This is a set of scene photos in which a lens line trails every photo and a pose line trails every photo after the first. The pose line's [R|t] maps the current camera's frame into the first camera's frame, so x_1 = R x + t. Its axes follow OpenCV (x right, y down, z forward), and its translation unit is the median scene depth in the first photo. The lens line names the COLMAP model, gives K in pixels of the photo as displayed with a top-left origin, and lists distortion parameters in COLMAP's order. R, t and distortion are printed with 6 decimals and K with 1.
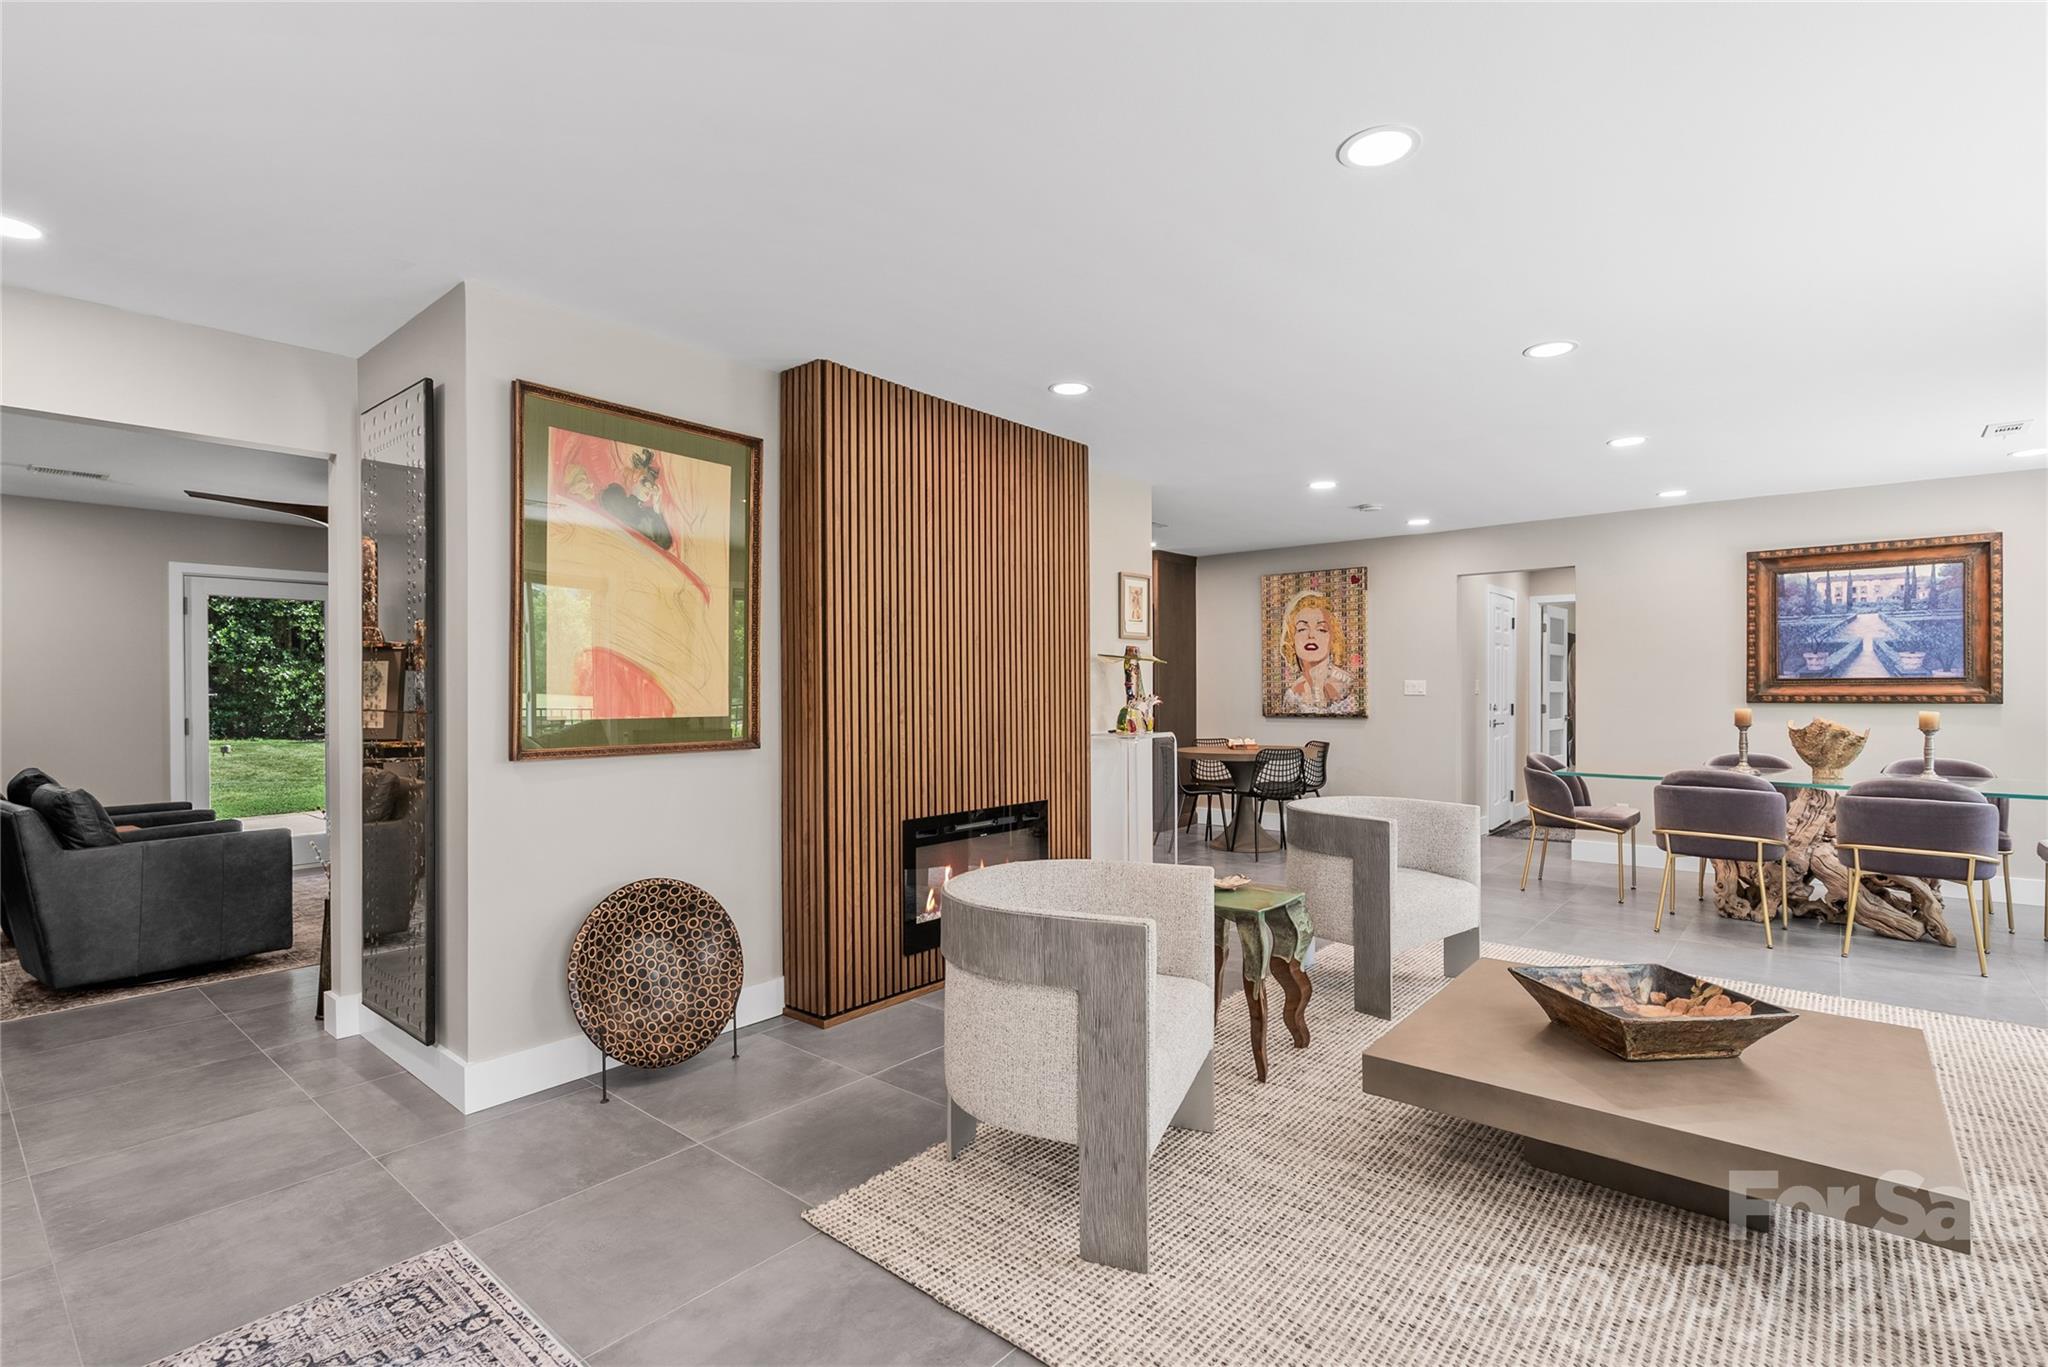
lens RADIAL K [[937.9, 0, 1030.4], [0, 937.9, 696.7], [0, 0, 1]] dist [-0.004667, 0.002249]
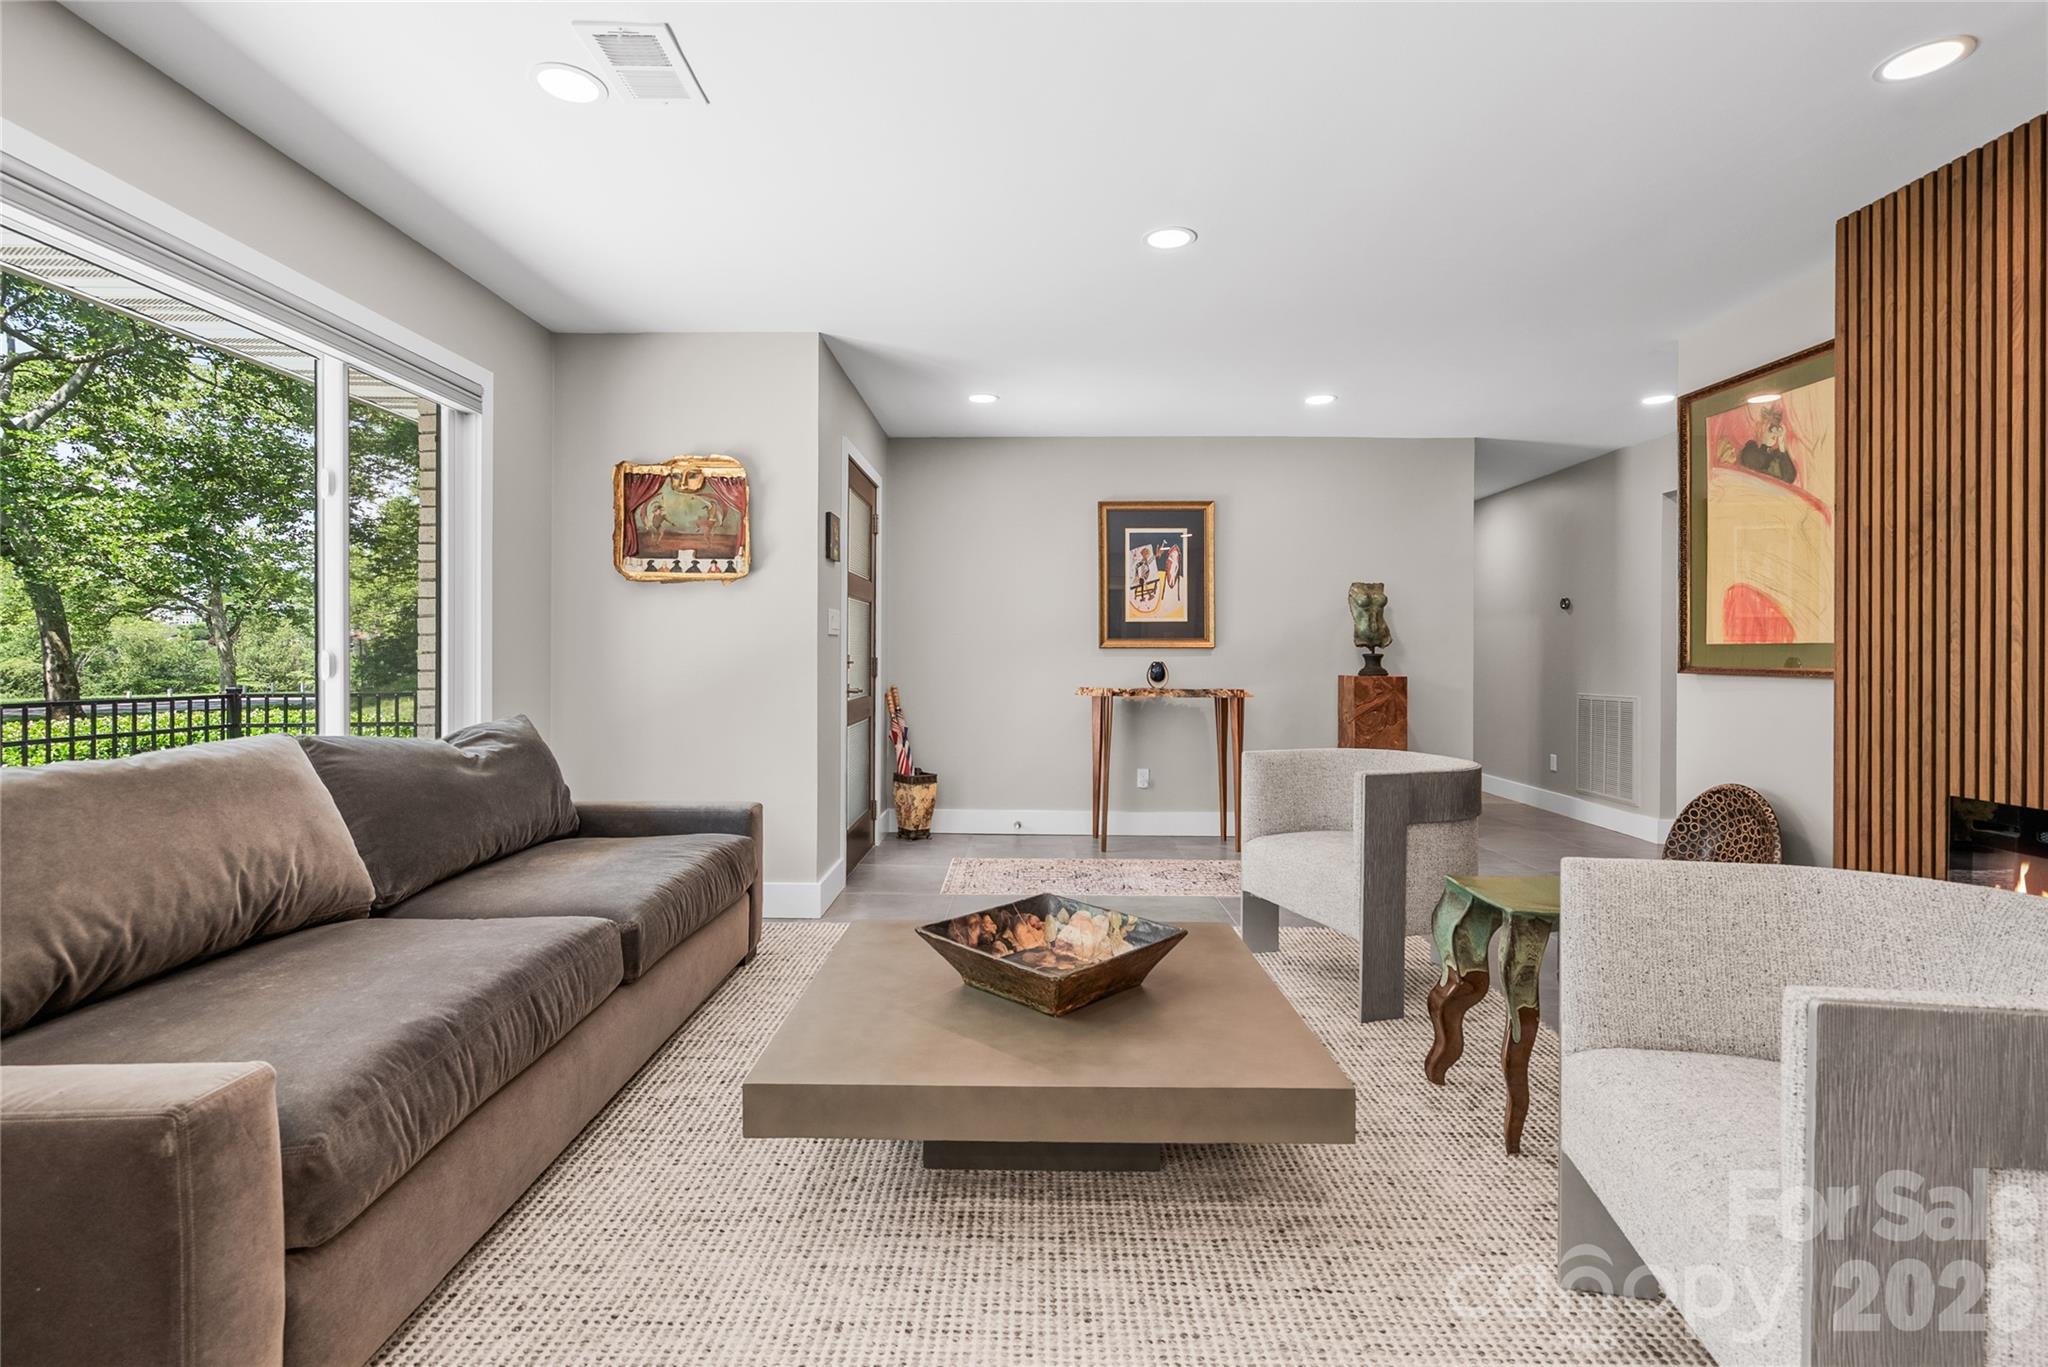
lens RADIAL K [[937.9, 0, 1029.1], [0, 937.9, 661.8], [0, 0, 1]] dist [-0.004667, 0.002249]
pose [[-0.762537, 0.007644, -0.646900, 0.743537], [-0.001927, 0.999899, 0.014086, 0.023470], [0.646942, 0.011987, -0.762445, 0.986642]]
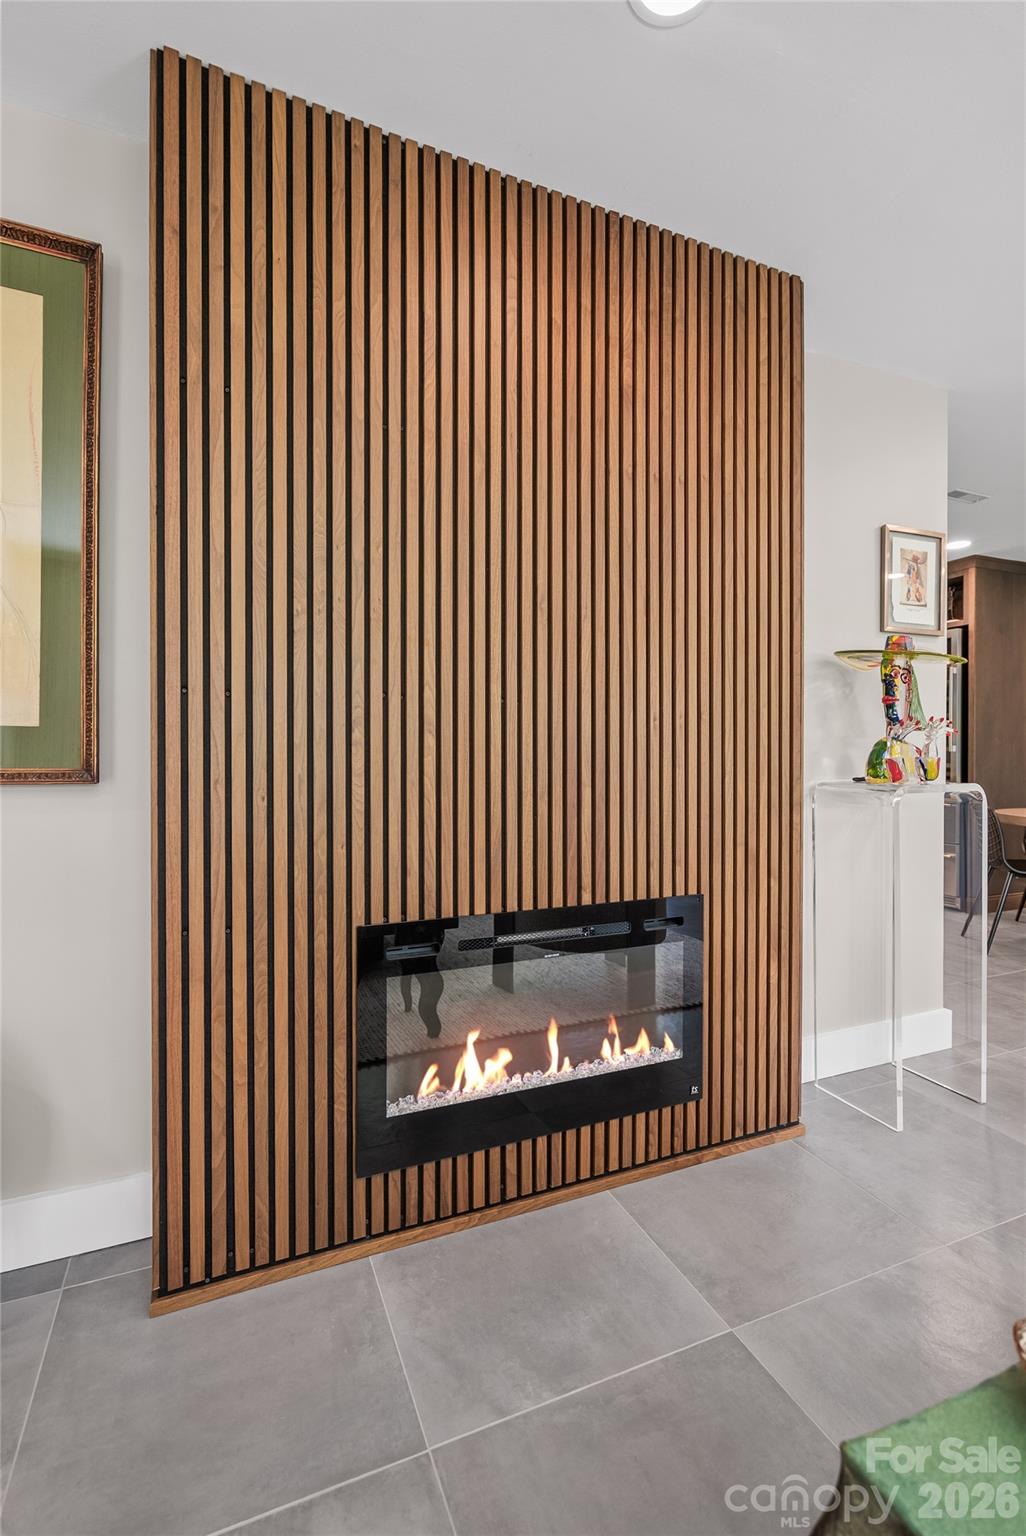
lens RADIAL K [[703.4, 0, 502.3], [0, 703.4, 755.9], [0, 0, 1]] dist [-0.004667, 0.002249]
pose [[0.889655, 0.009058, -0.456544, 0.111763], [-0.009724, 0.999952, 0.000890, 0.029626], [0.456530, 0.003647, 0.889700, 0.617280]]
